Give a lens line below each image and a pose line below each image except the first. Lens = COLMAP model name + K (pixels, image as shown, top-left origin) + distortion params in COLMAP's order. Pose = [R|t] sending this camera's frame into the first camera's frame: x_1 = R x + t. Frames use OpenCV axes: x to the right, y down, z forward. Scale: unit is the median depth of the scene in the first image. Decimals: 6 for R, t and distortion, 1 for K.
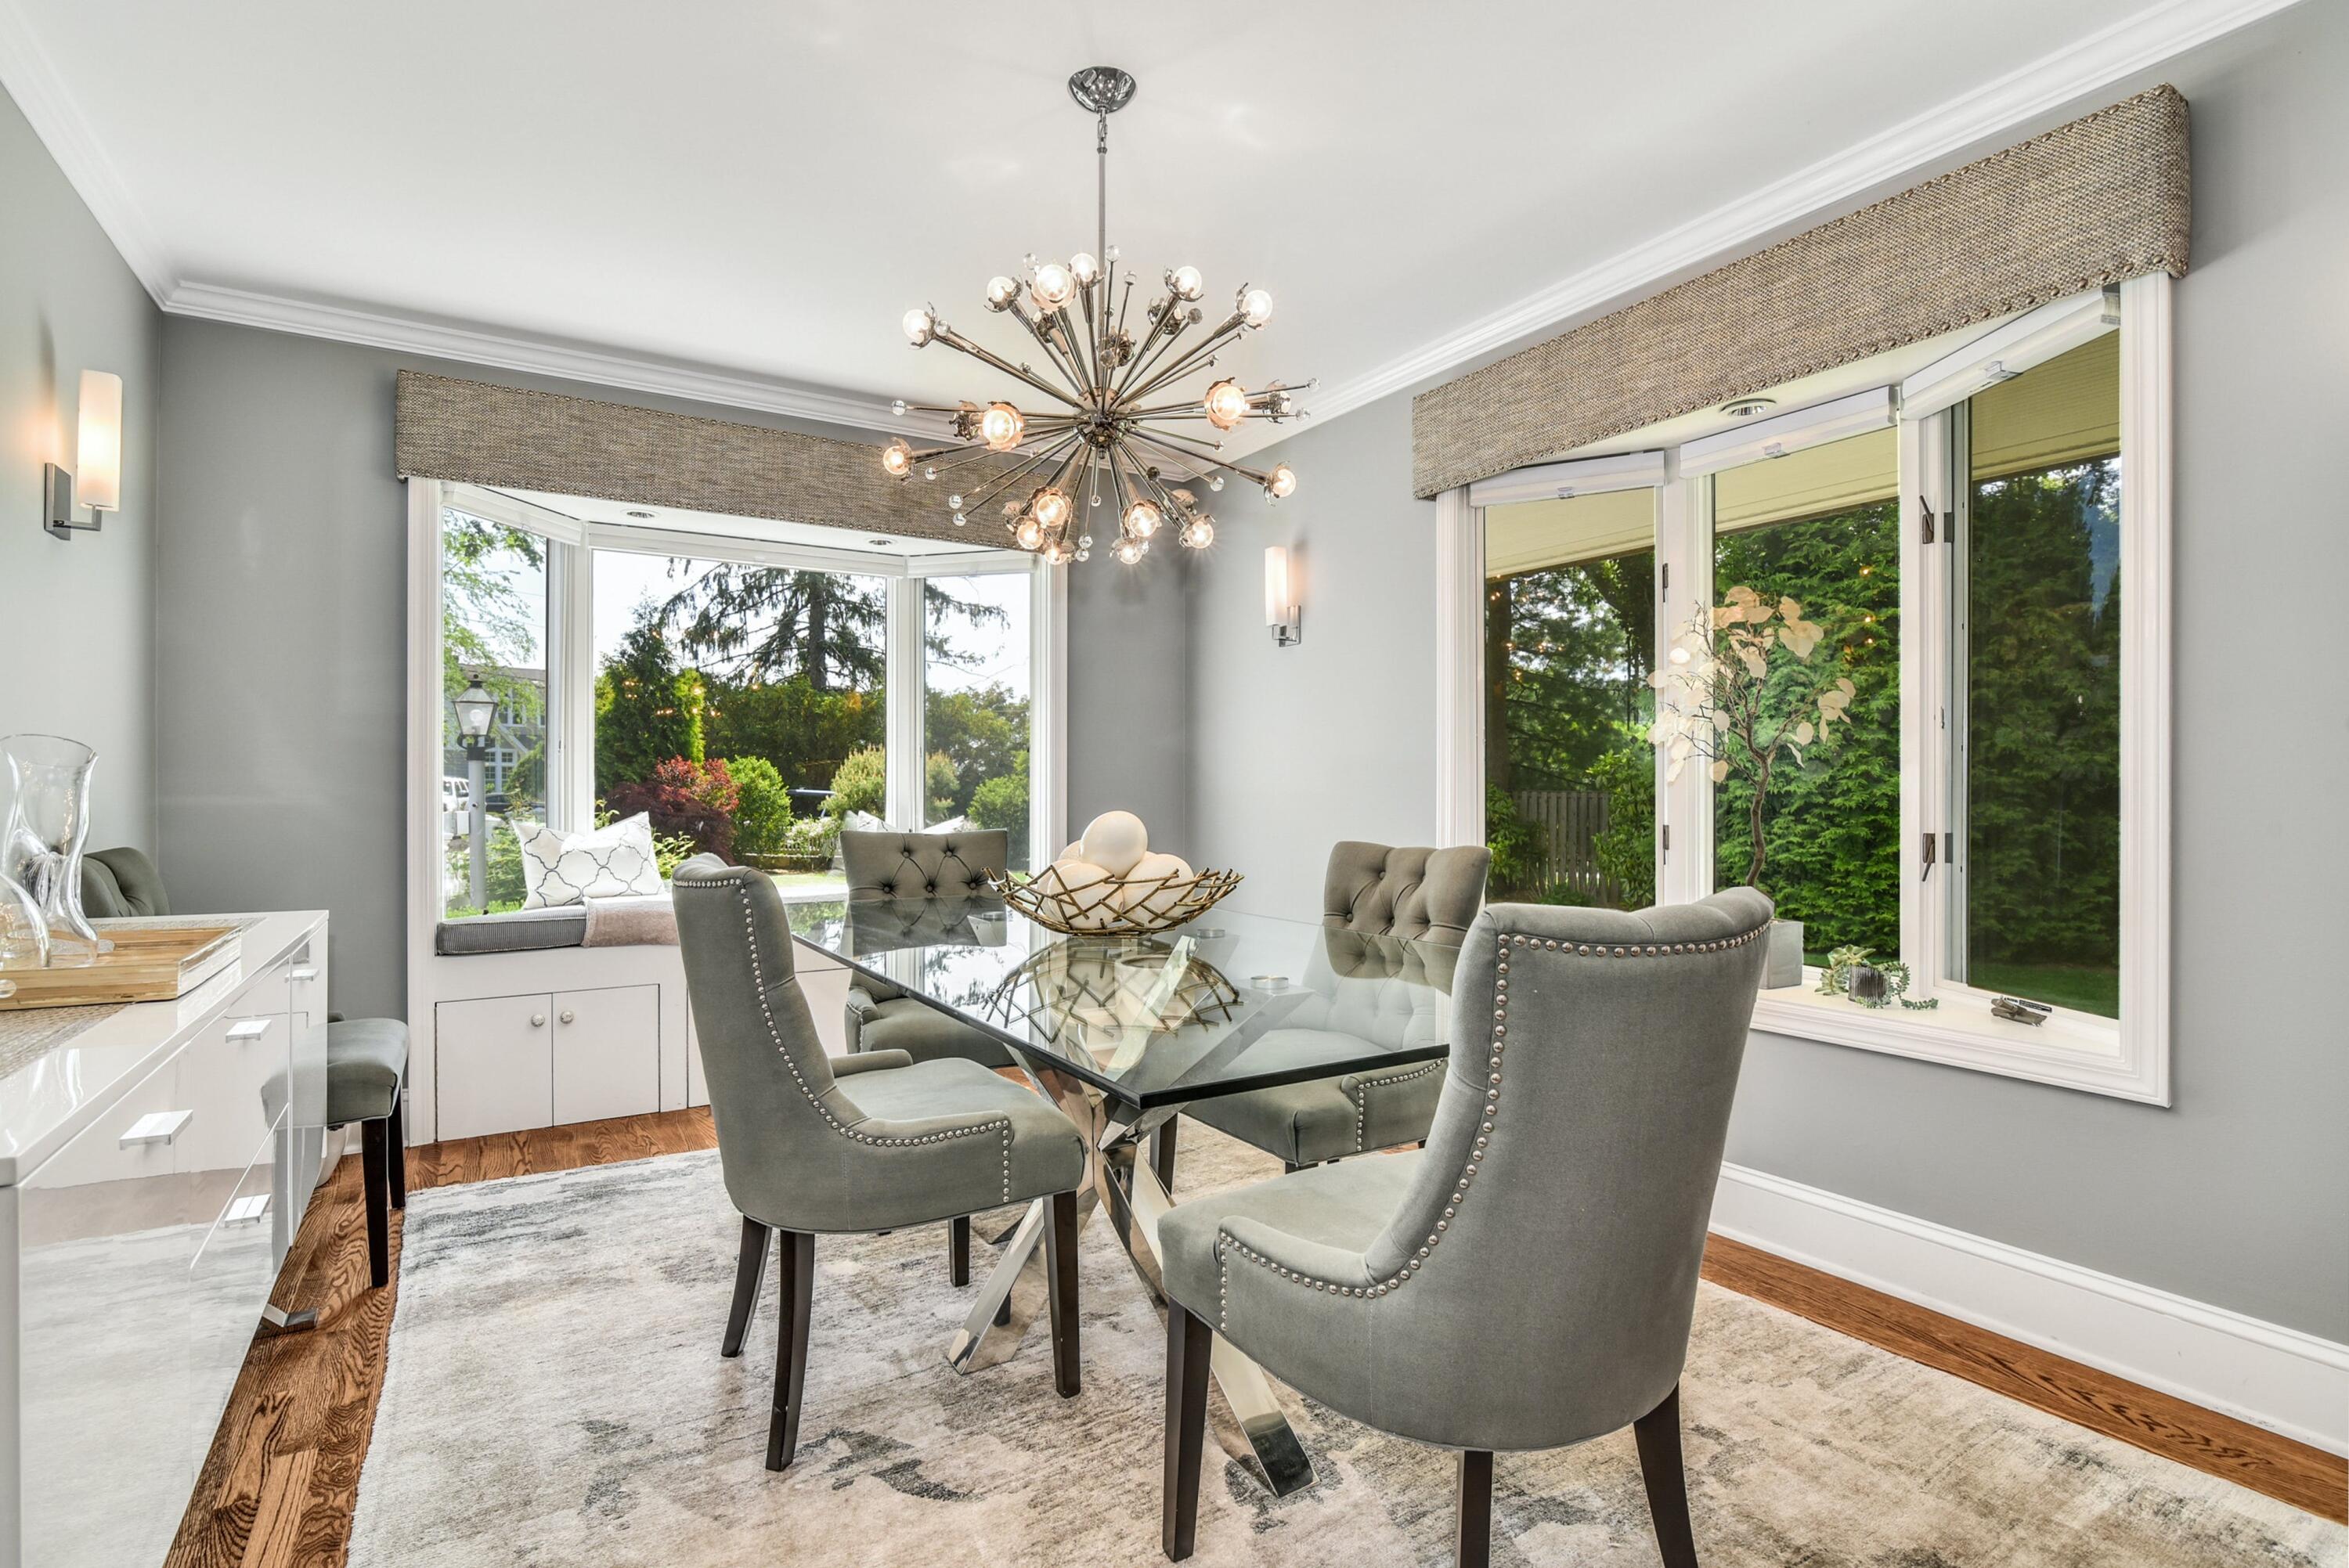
lens RADIAL K [[1143.1, 0, 1200.4], [0, 1143.1, 793.2], [0, 0, 1]] dist [-0.019445, 0.001355]
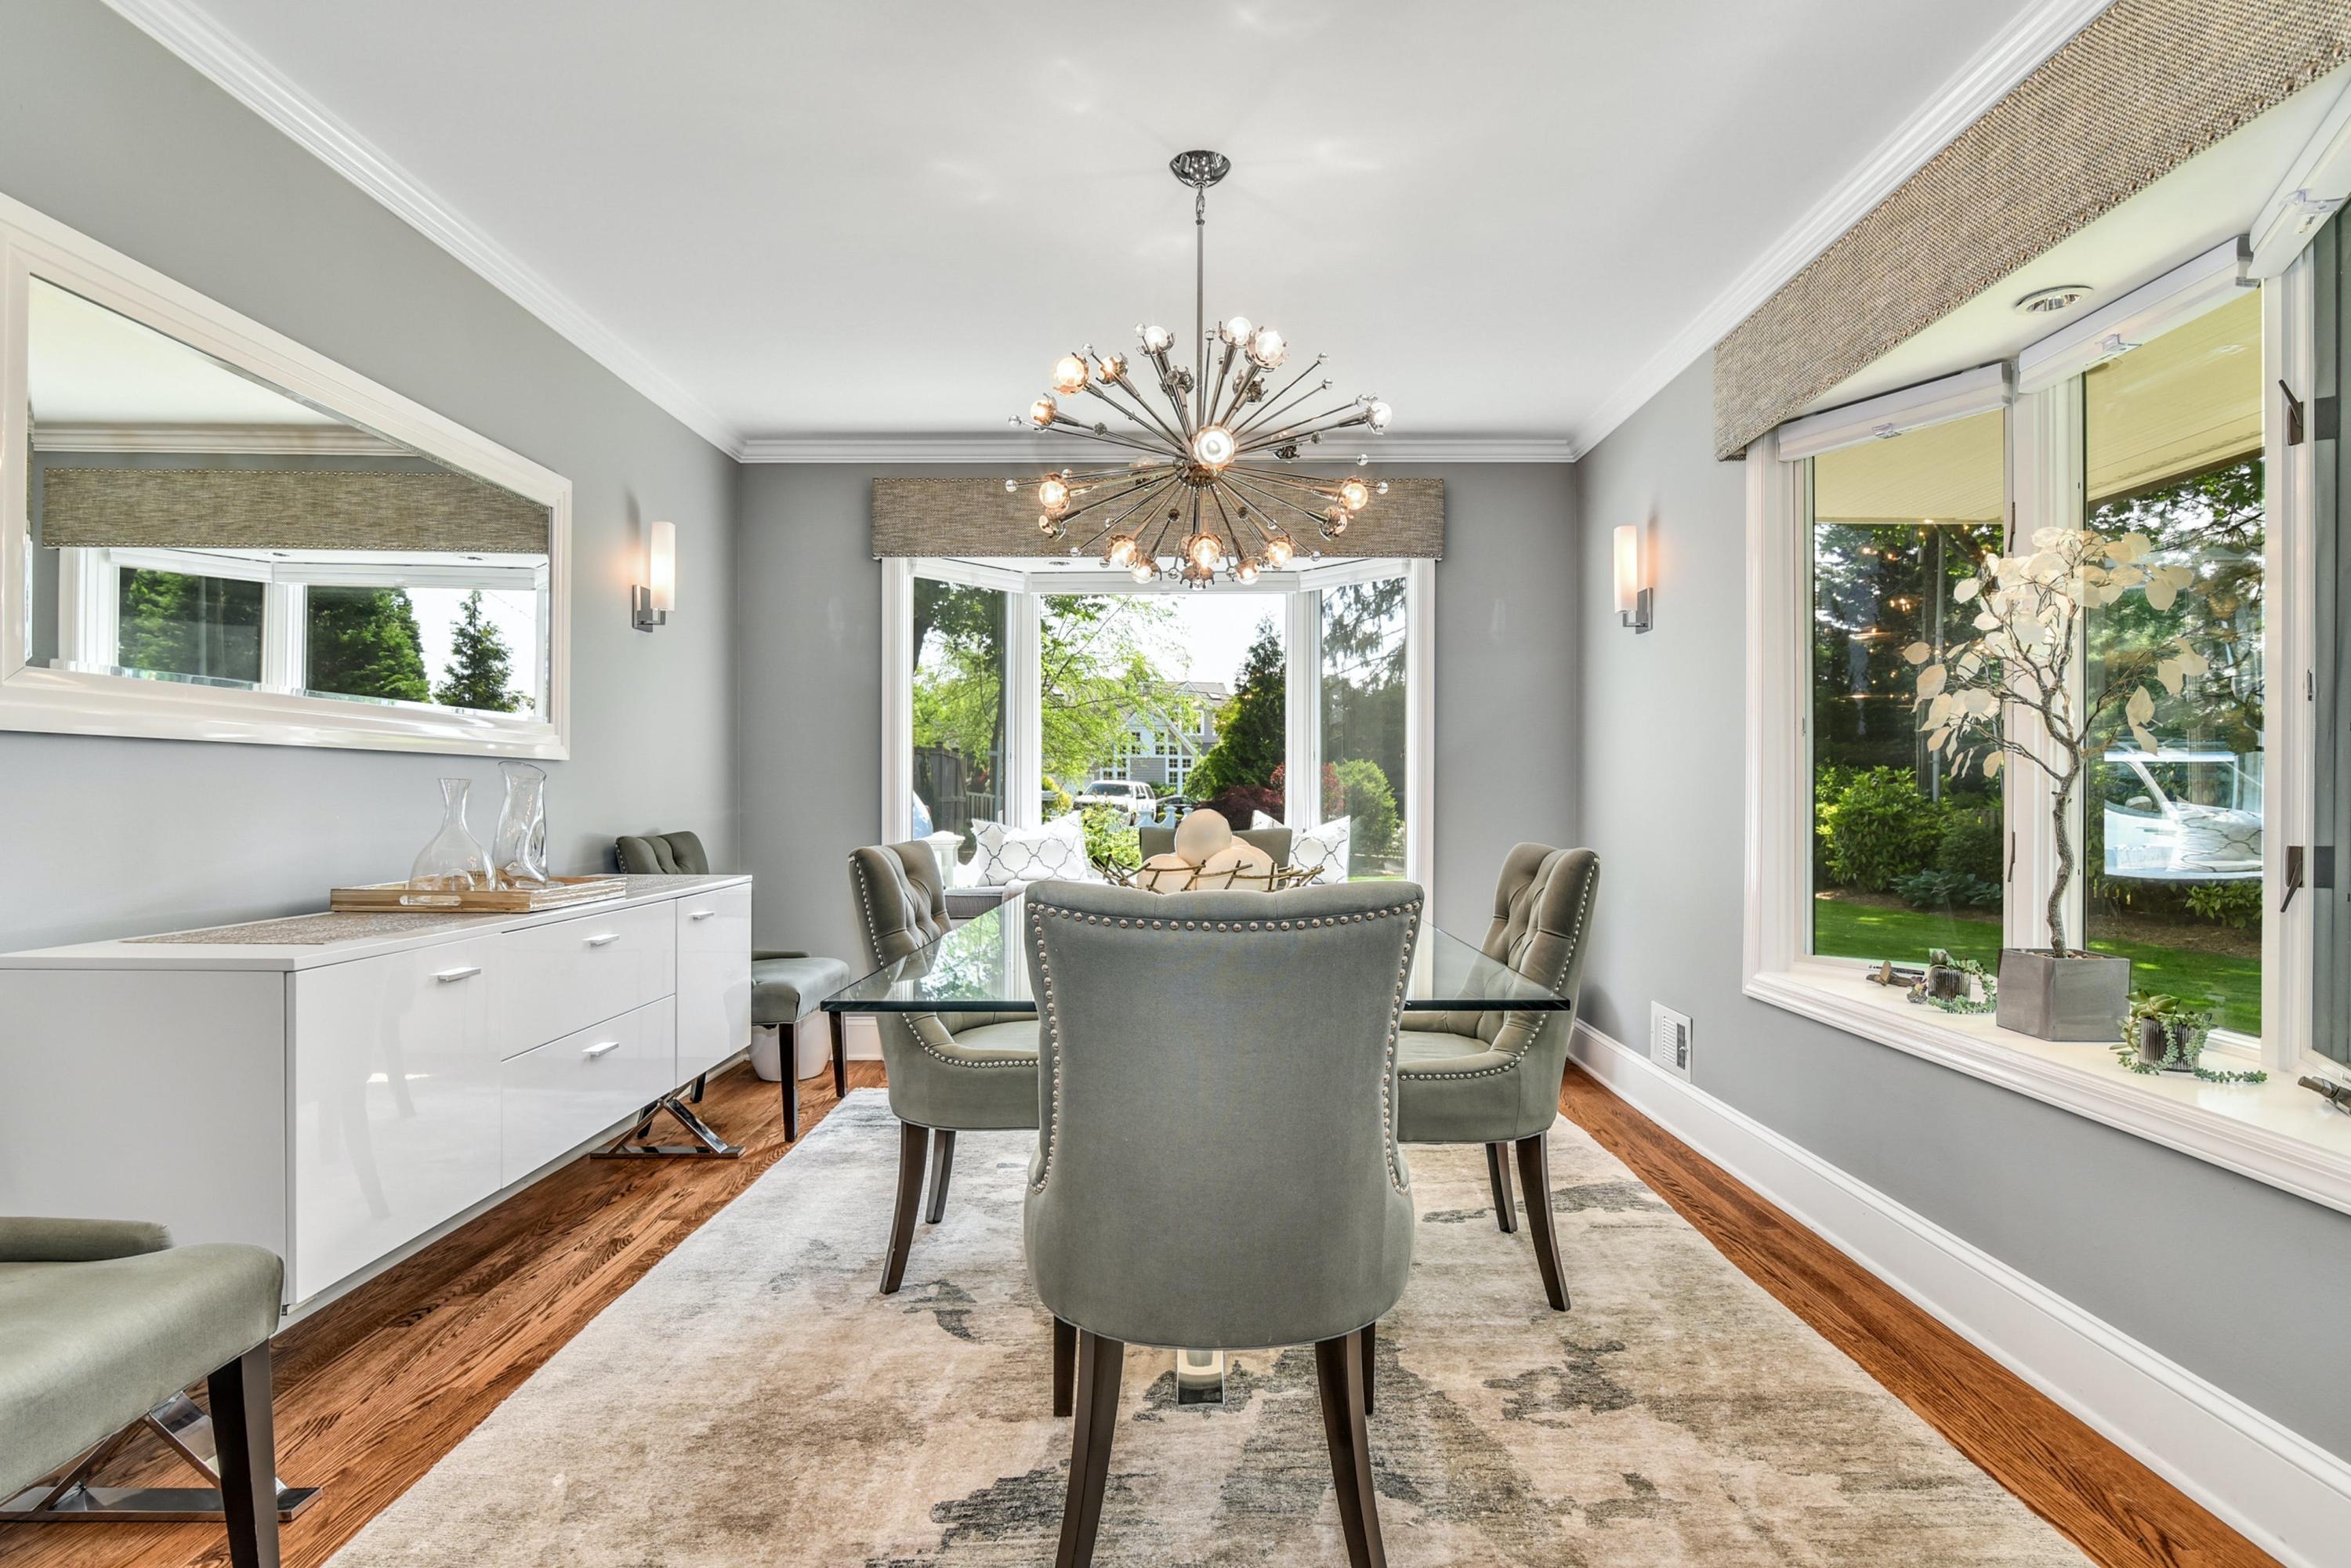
lens RADIAL K [[1205.0, 0, 1188.6], [0, 1205.0, 800.6], [0, 0, 1]] dist [-0.016319, 0.001202]
pose [[0.848503, 0.000225, -0.529190, 0.415852], [0.002219, 0.999990, 0.003984, 0.001820], [0.529185, -0.004555, 0.848494, -0.014603]]
